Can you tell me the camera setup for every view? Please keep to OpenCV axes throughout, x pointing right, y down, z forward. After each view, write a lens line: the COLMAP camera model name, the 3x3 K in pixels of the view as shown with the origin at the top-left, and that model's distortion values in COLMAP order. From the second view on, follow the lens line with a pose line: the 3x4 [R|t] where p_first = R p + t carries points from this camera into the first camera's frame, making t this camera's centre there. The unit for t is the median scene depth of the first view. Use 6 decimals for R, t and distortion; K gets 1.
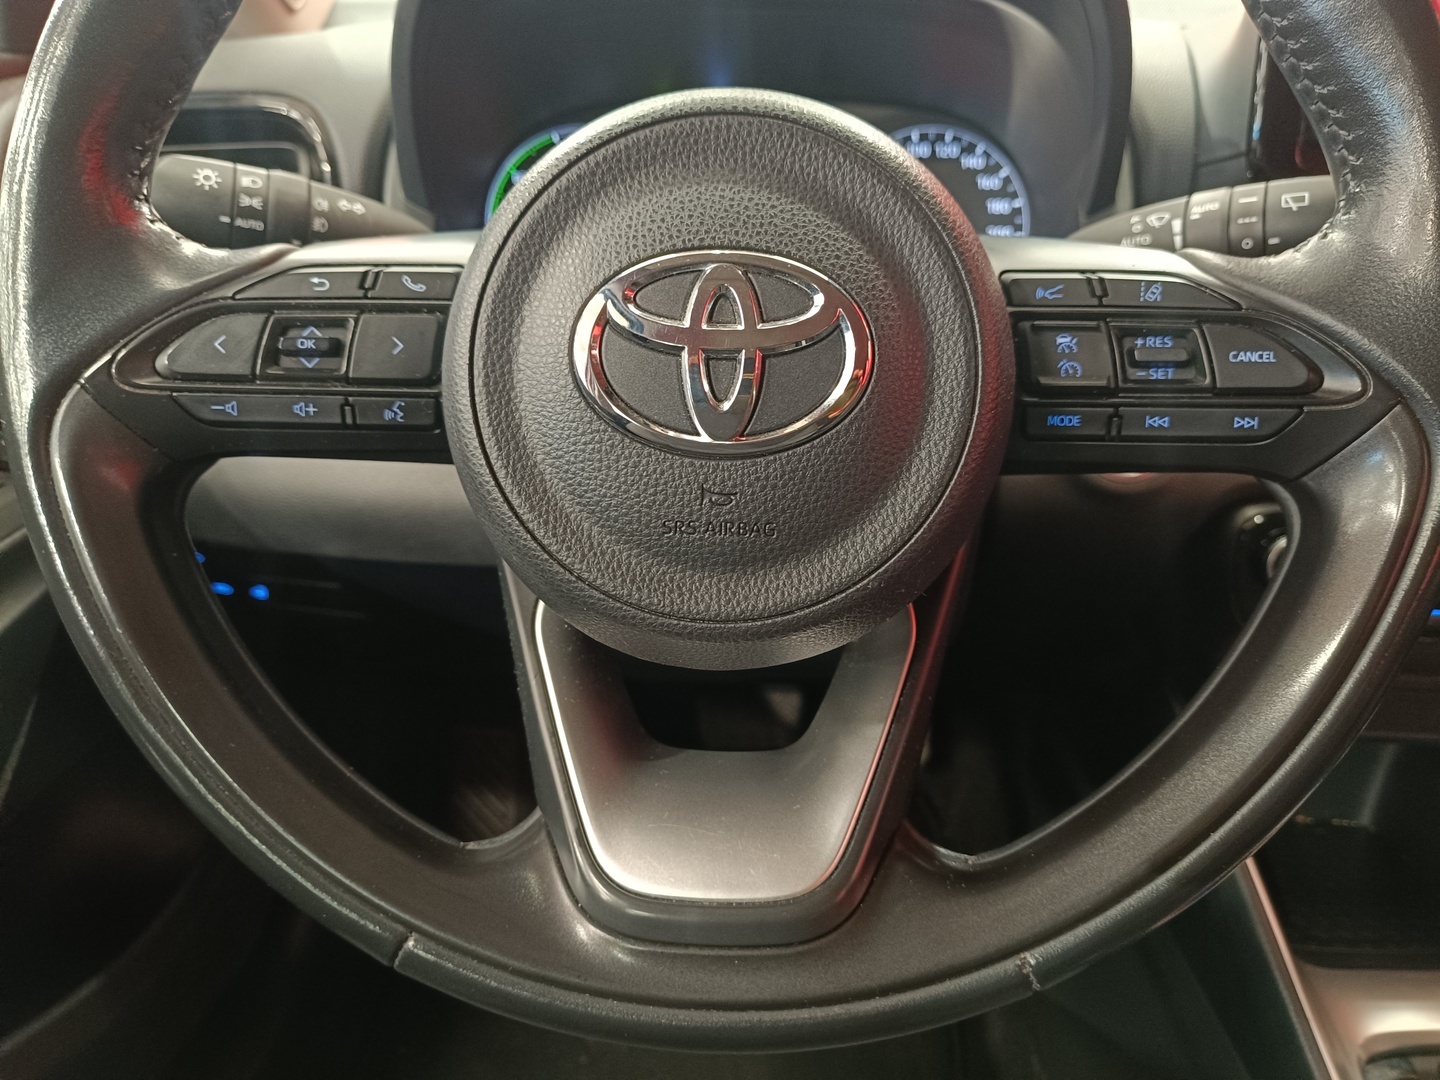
lens RADIAL K [[996.4, 0, 690.9], [0, 996.4, 538.1], [0, 0, 1]] dist [0.002596, -0.005456]
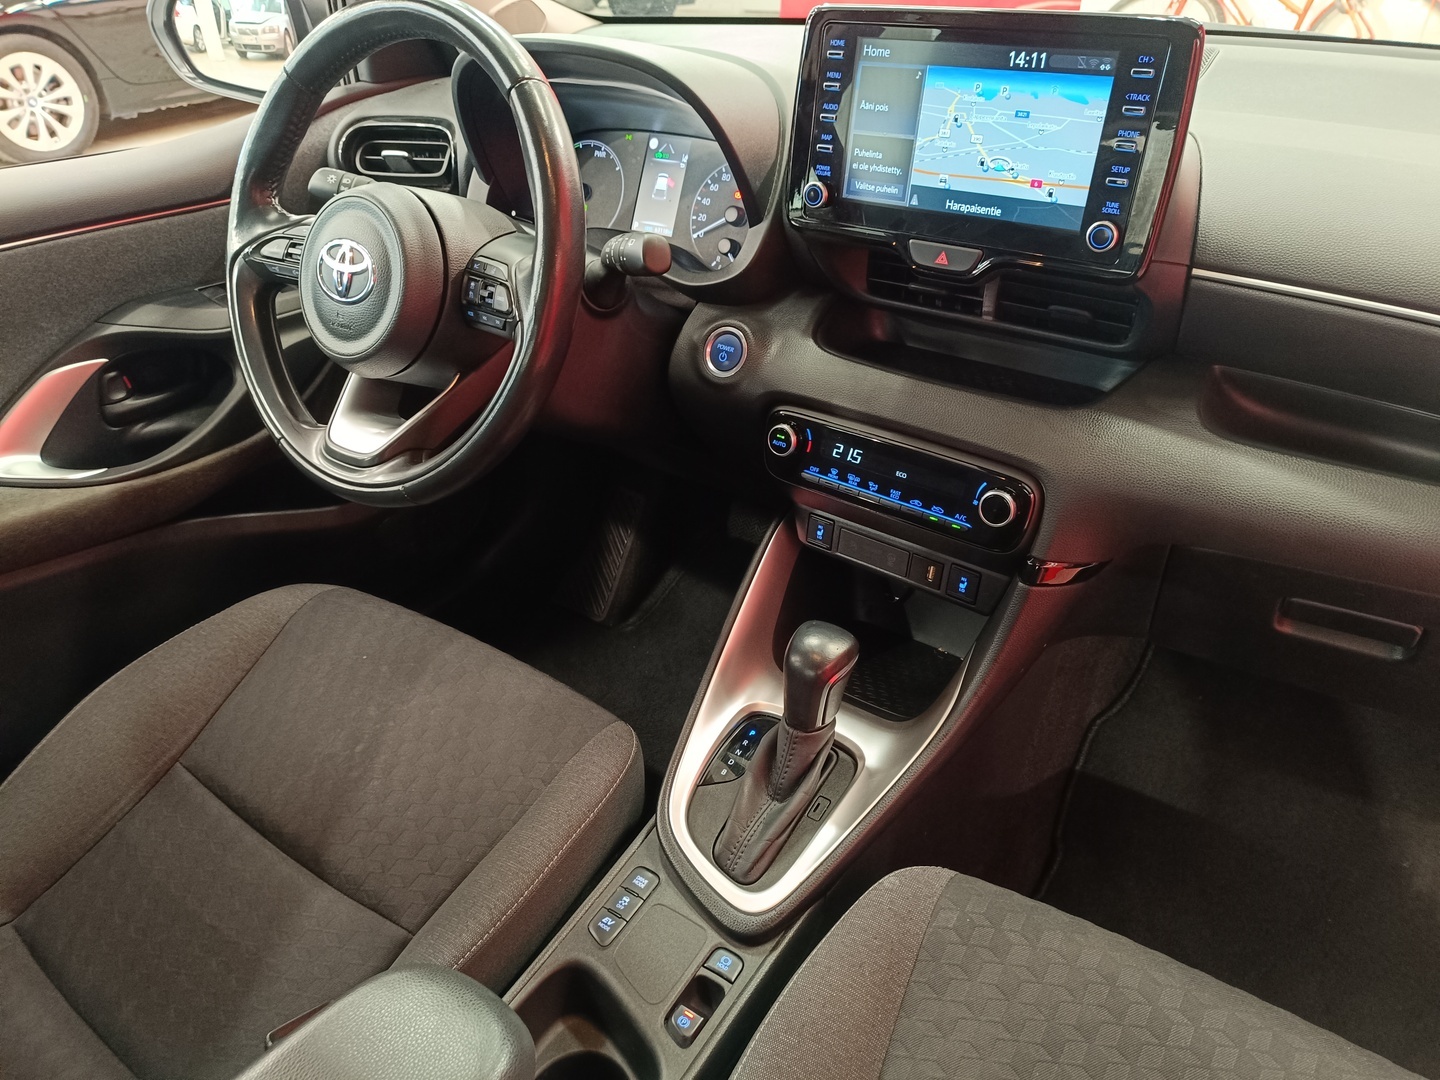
lens RADIAL K [[996.4, 0, 714.4], [0, 996.4, 537.0], [0, 0, 1]] dist [0.002596, -0.005456]
pose [[0.846110, 0.277298, -0.455197, 2.391165], [-0.219322, 0.959493, 0.176836, -0.172020], [0.485794, -0.049788, 0.872654, -1.096585]]
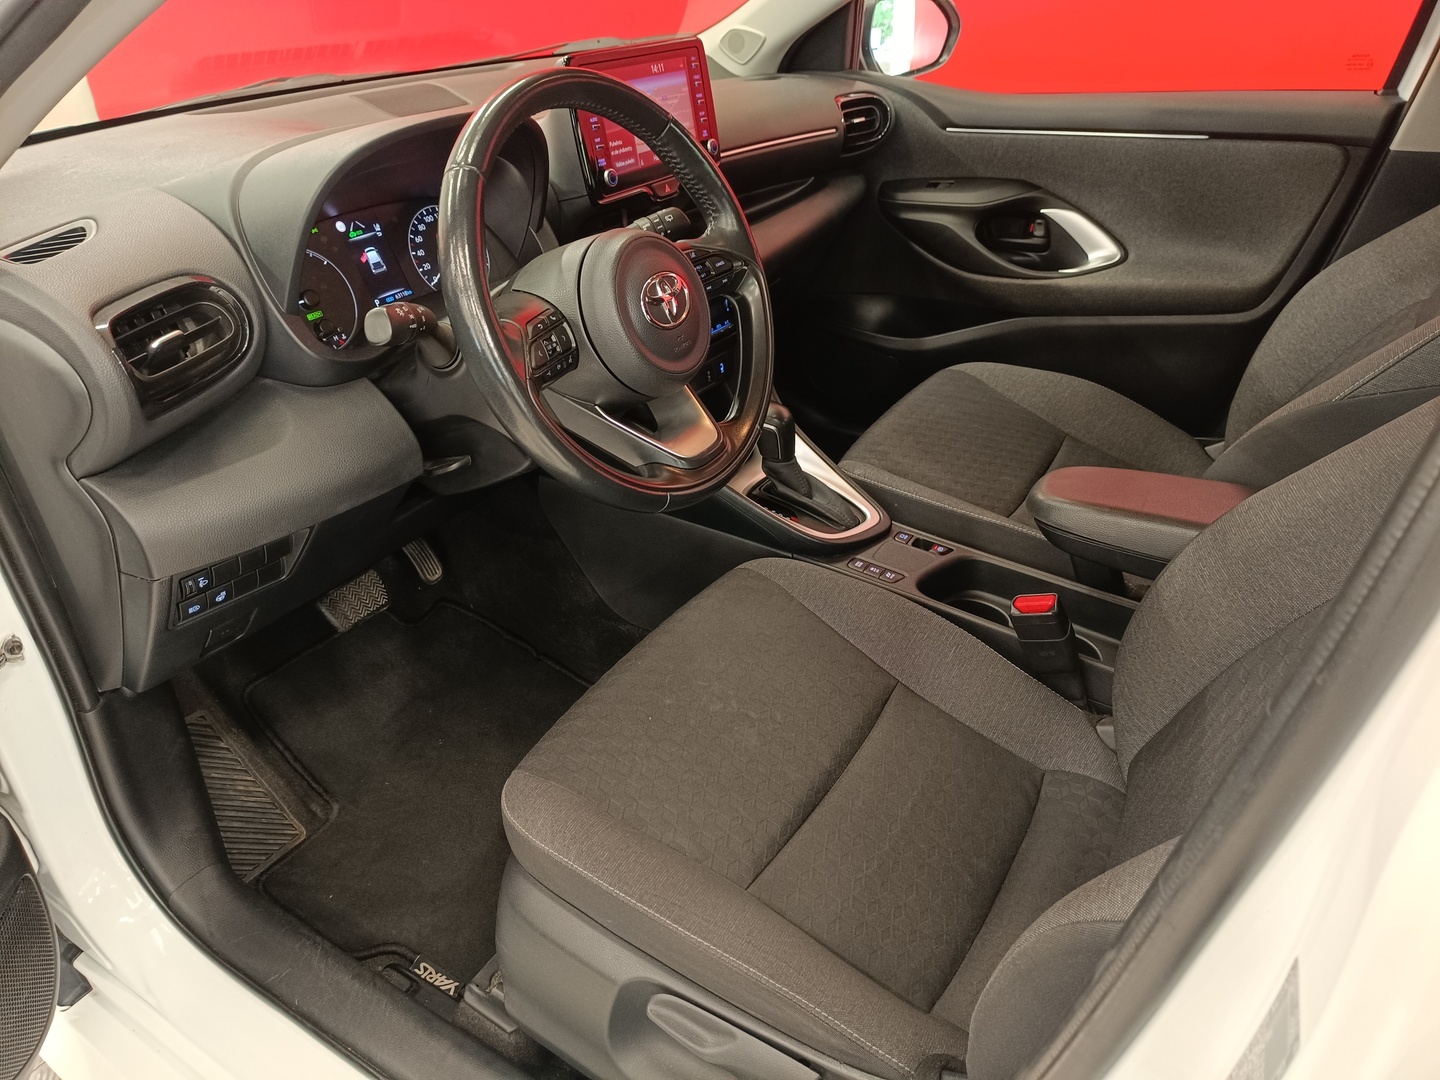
lens RADIAL K [[996.4, 0, 726.3], [0, 996.4, 538.1], [0, 0, 1]] dist [0.002596, -0.005456]
pose [[0.474136, -0.453244, 0.754828, -2.729658], [0.394444, 0.875819, 0.278129, -0.323307], [-0.787153, 0.165866, 0.594037, -1.043103]]
